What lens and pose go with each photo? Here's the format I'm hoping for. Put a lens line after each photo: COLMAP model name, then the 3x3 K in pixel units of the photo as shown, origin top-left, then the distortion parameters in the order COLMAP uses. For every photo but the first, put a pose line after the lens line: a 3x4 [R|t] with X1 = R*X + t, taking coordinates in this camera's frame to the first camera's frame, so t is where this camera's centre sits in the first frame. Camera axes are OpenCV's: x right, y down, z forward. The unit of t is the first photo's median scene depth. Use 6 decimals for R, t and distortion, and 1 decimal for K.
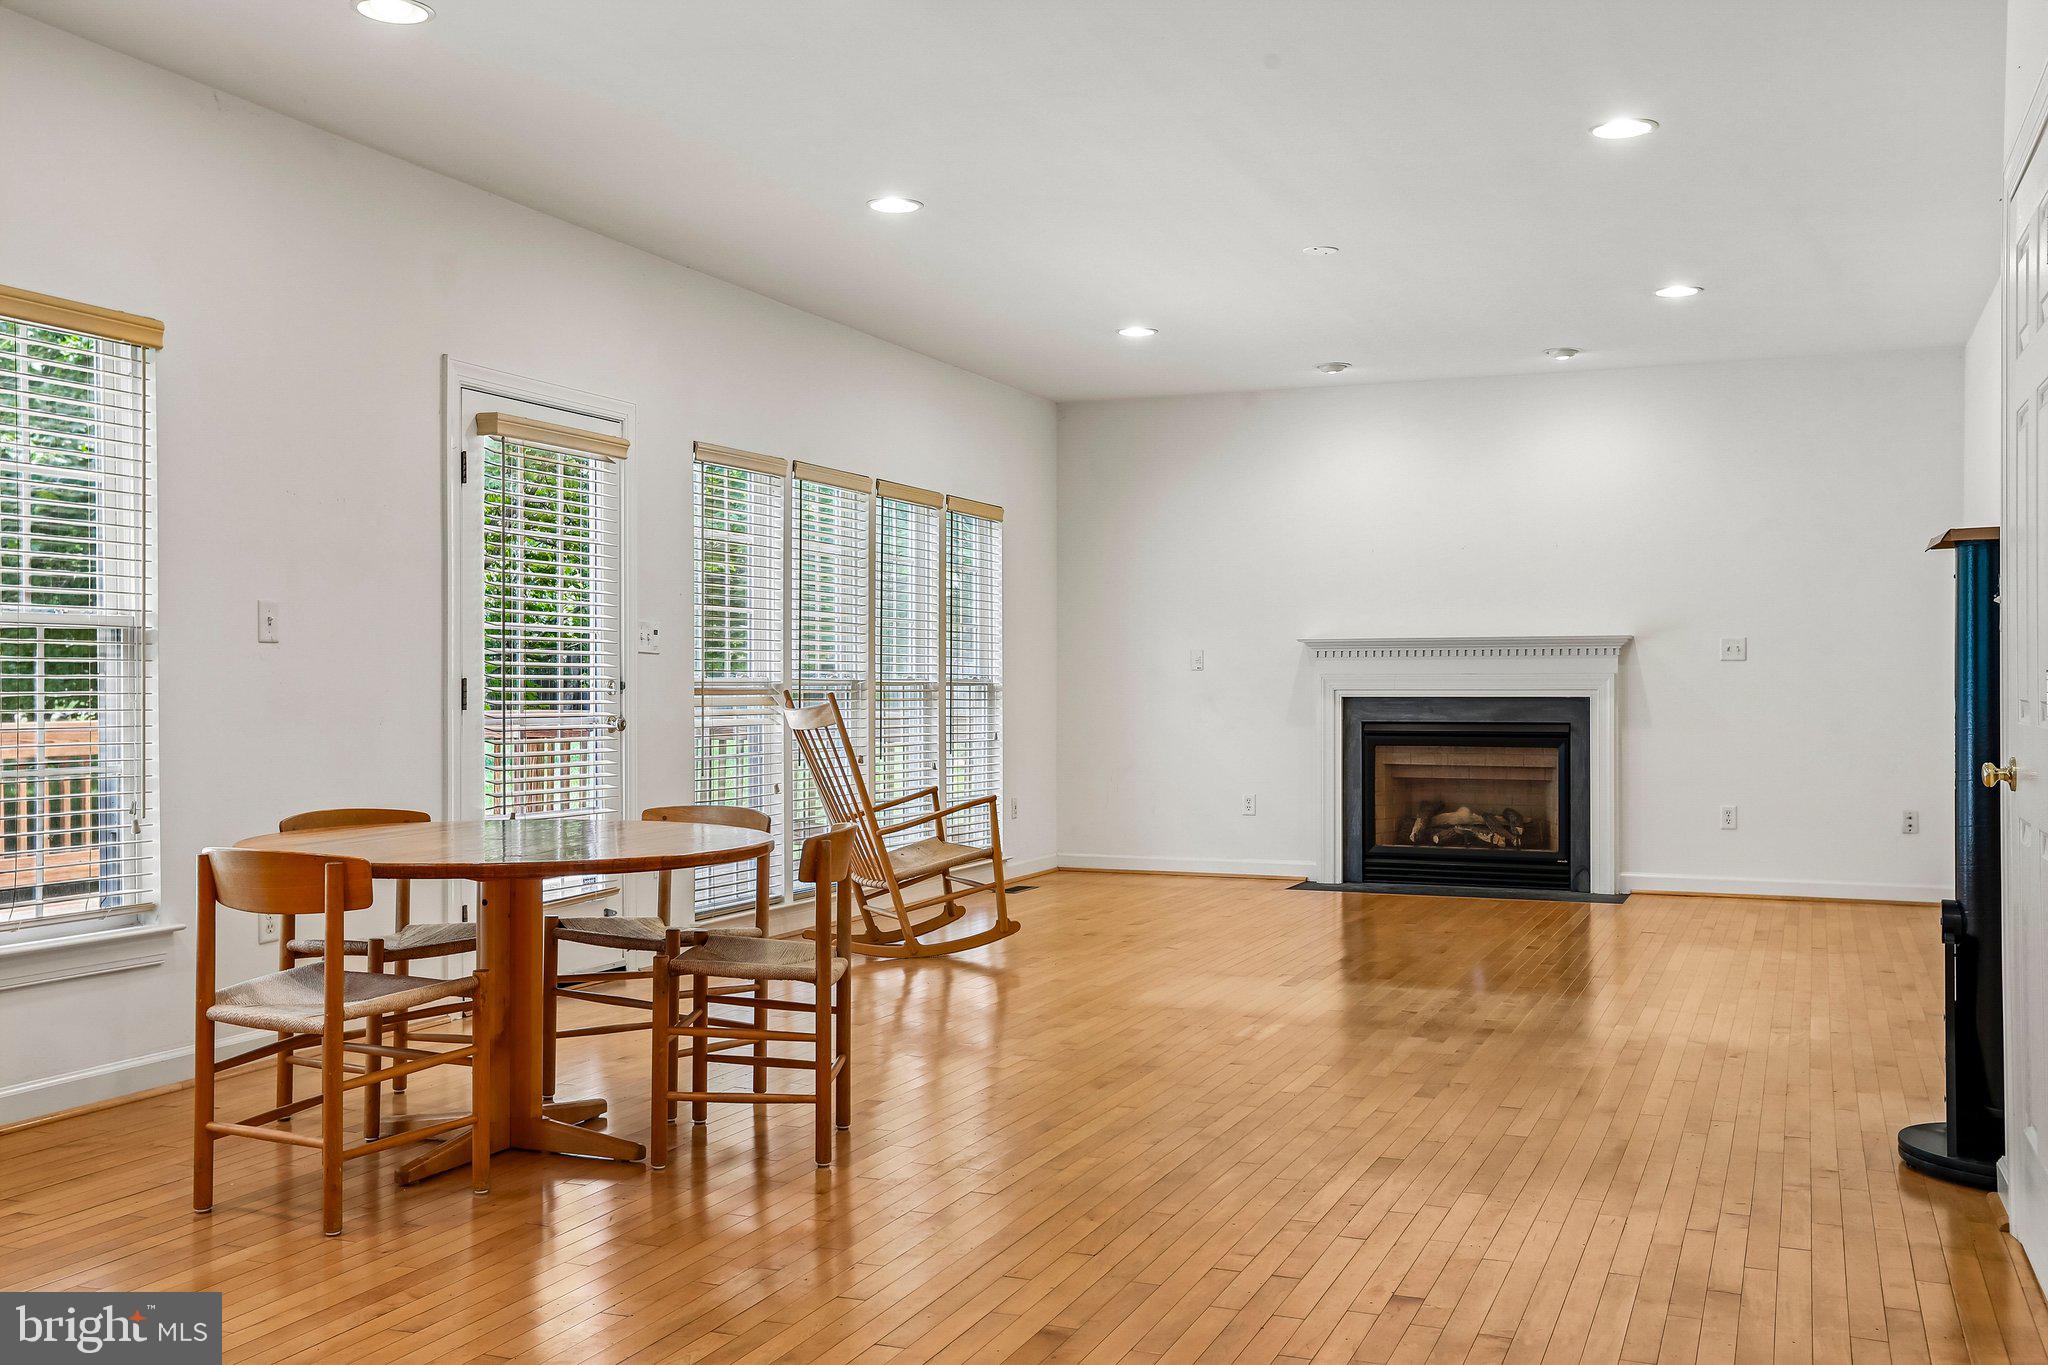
lens RADIAL K [[1946.0, 0, 1023.8], [0, 1946.0, 661.1], [0, 0, 1]] dist [0.001923, 0.000000]
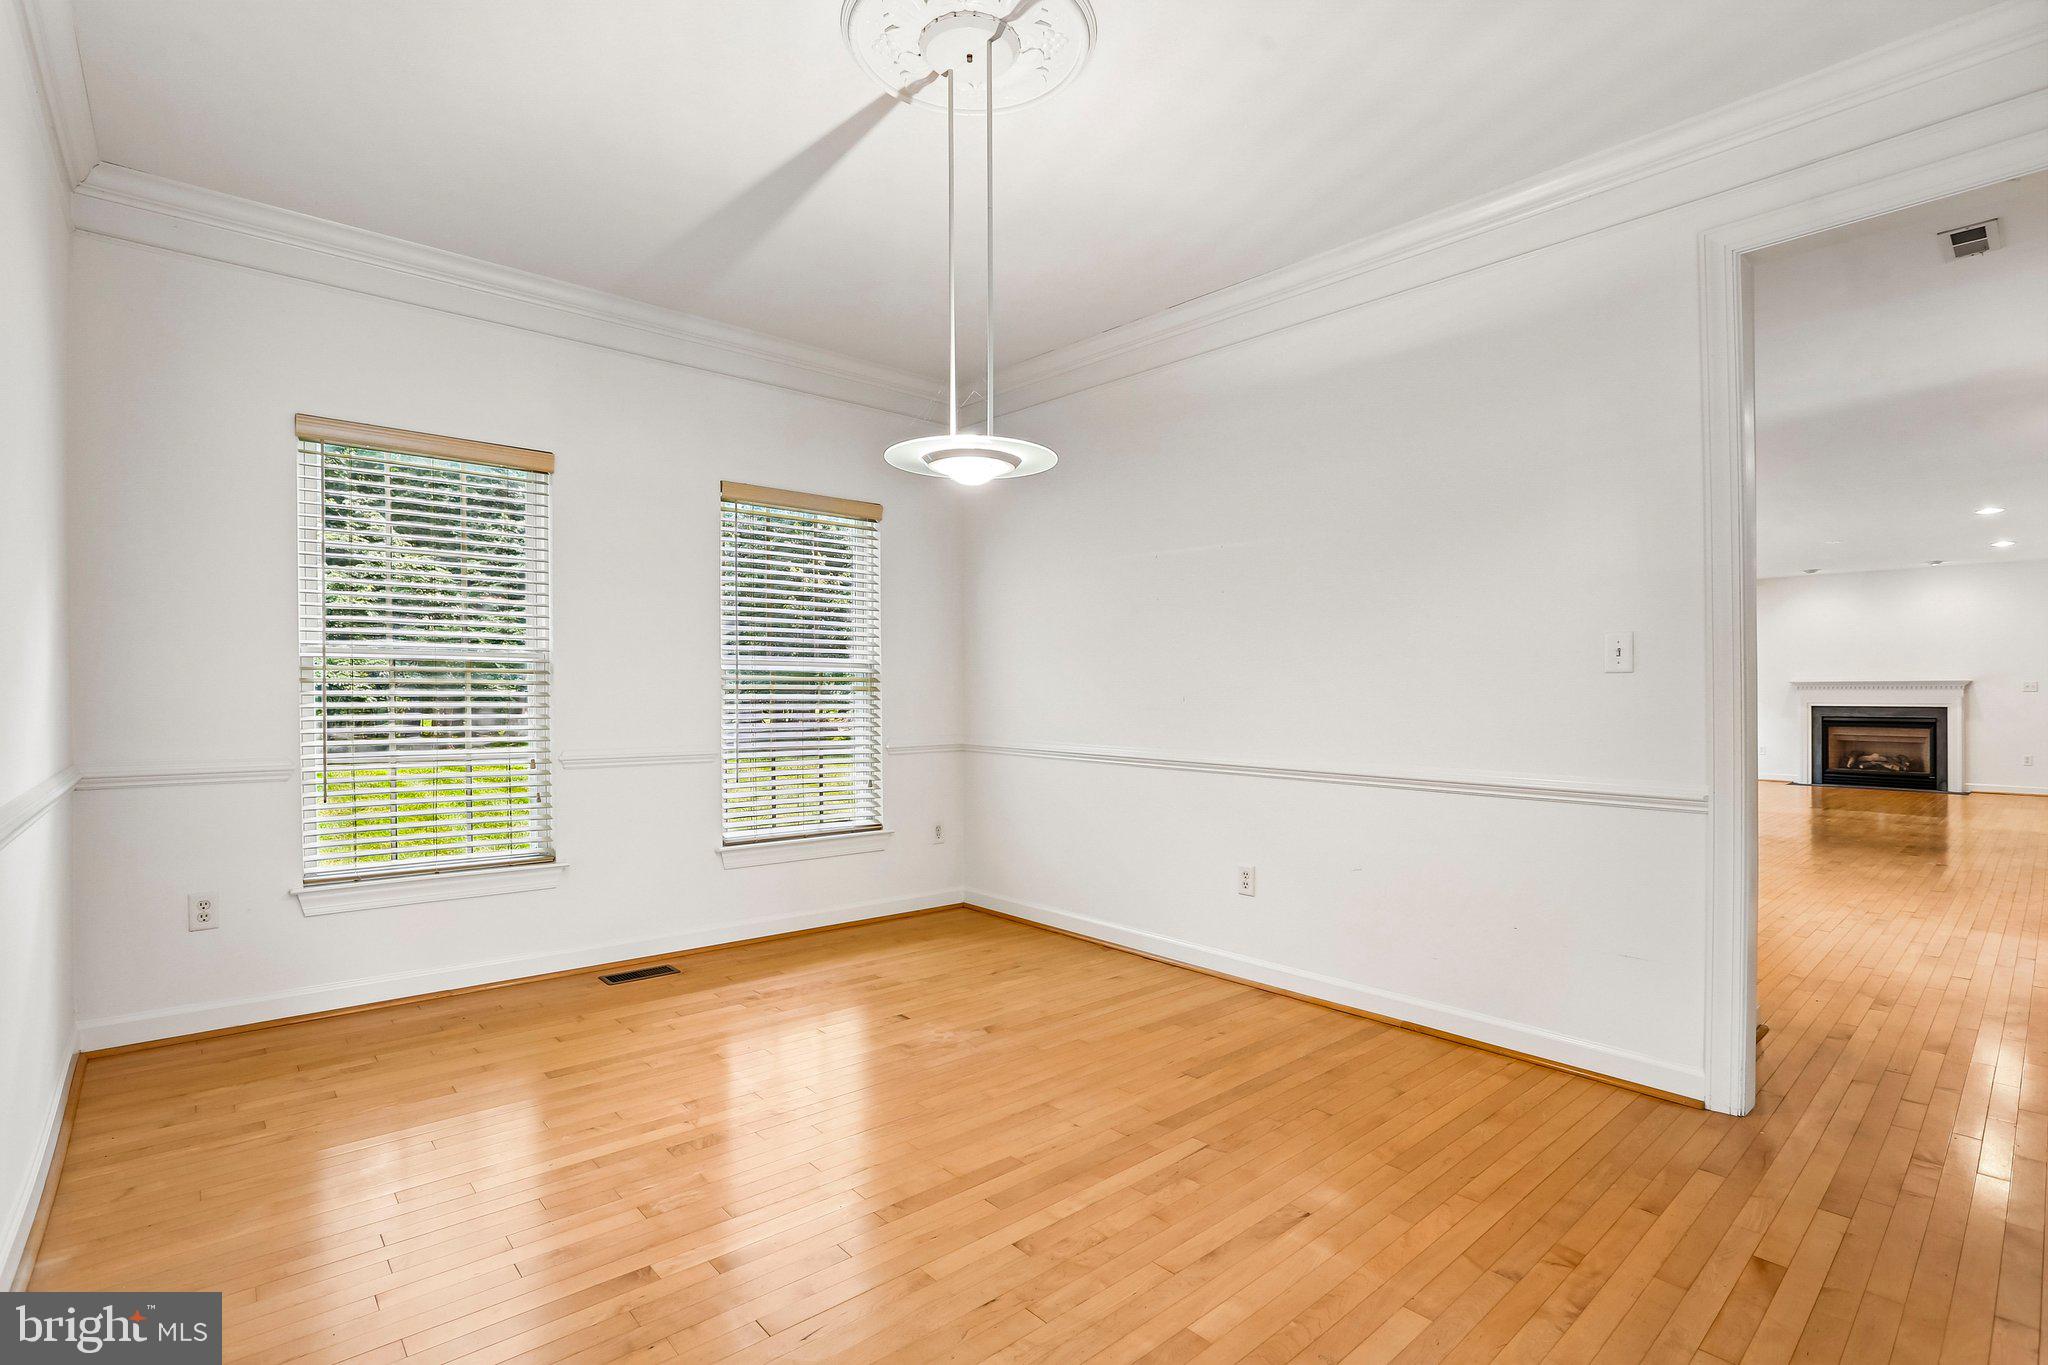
lens RADIAL K [[932.3, 0, 1016.6], [0, 932.3, 681.0], [0, 0, 1]] dist [-0.029456, 0.004327]
pose [[0.889522, -0.007205, -0.456836, -0.195999], [0.006321, 0.999974, -0.003465, -0.015459], [0.456849, 0.000195, 0.889544, -0.457466]]
